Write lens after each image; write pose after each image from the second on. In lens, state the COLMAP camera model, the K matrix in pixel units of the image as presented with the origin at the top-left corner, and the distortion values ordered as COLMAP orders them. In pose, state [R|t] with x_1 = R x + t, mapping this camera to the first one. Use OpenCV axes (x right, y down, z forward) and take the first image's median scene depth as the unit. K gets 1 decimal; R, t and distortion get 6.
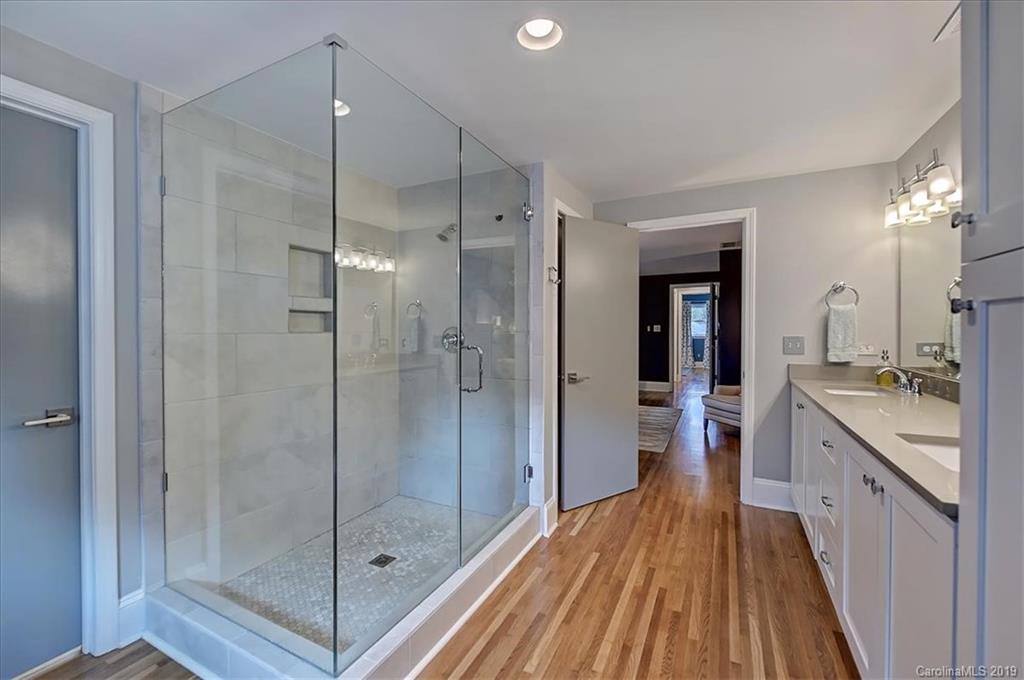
lens RADIAL K [[420.9, 0, 513.7], [0, 420.9, 335.5], [0, 0, 1]] dist [0.003959, -0.000671]
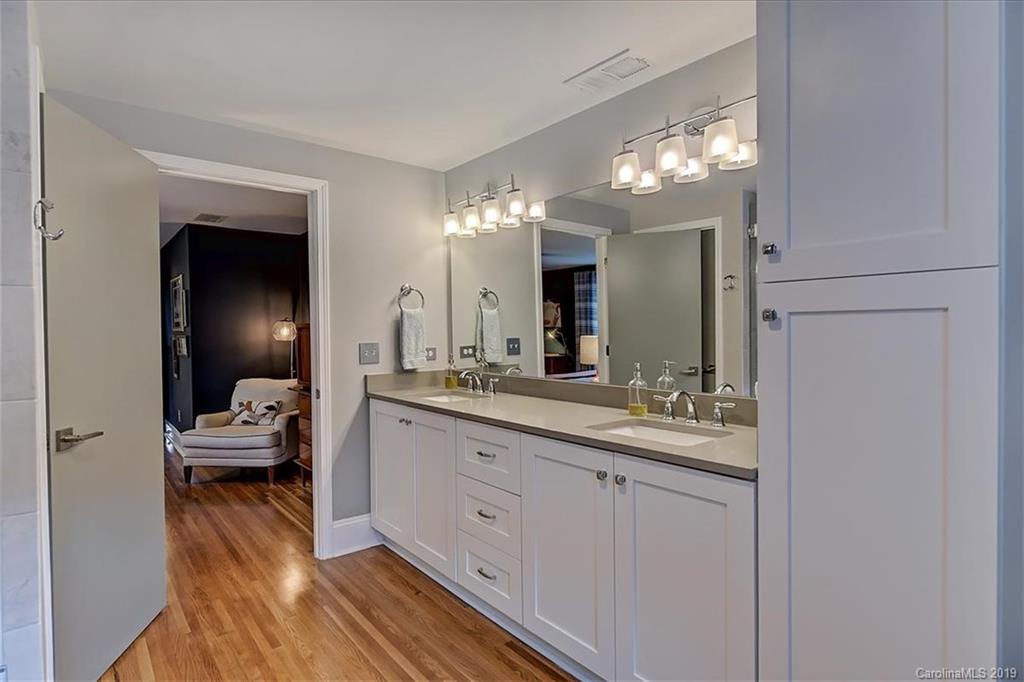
lens RADIAL K [[530.0, 0, 517.1], [0, 530.0, 339.7], [0, 0, 1]] dist [-0.000940, -0.000167]
pose [[0.404503, -0.015937, 0.914398, -0.219849], [0.021156, 0.999744, 0.008065, -0.006897], [-0.914292, 0.016083, 0.404736, 0.306357]]
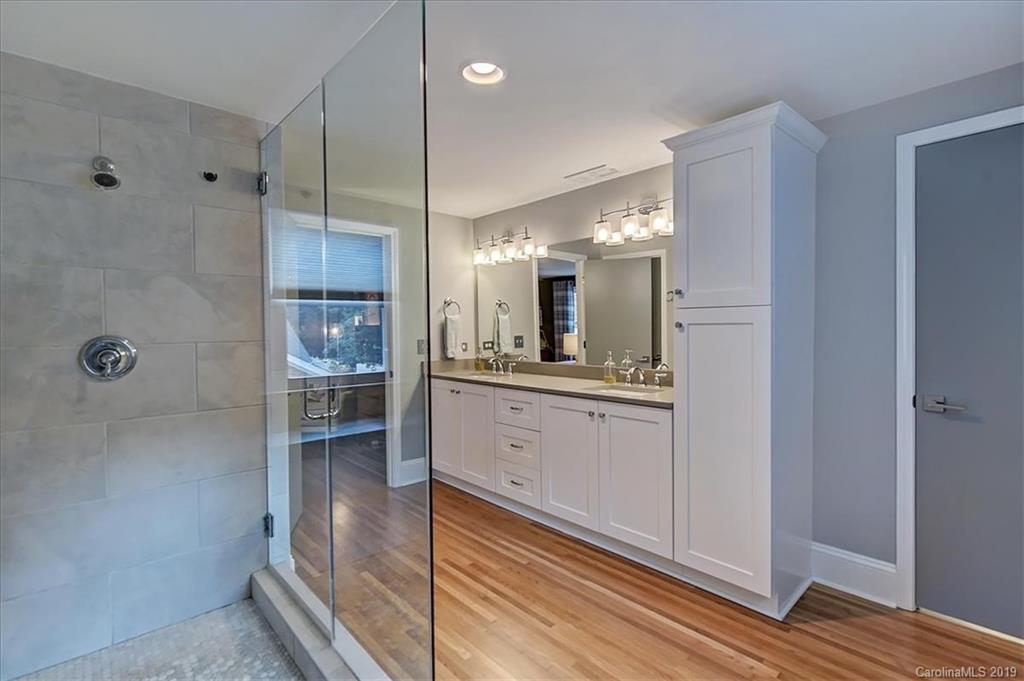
lens RADIAL K [[477.6, 0, 517.0], [0, 477.6, 341.9], [0, 0, 1]] dist [0.002415, -0.000490]
pose [[0.358924, -0.028270, 0.932939, -0.597059], [0.022567, 0.999512, 0.021605, -0.015160], [-0.933094, 0.013299, 0.359387, 0.254366]]
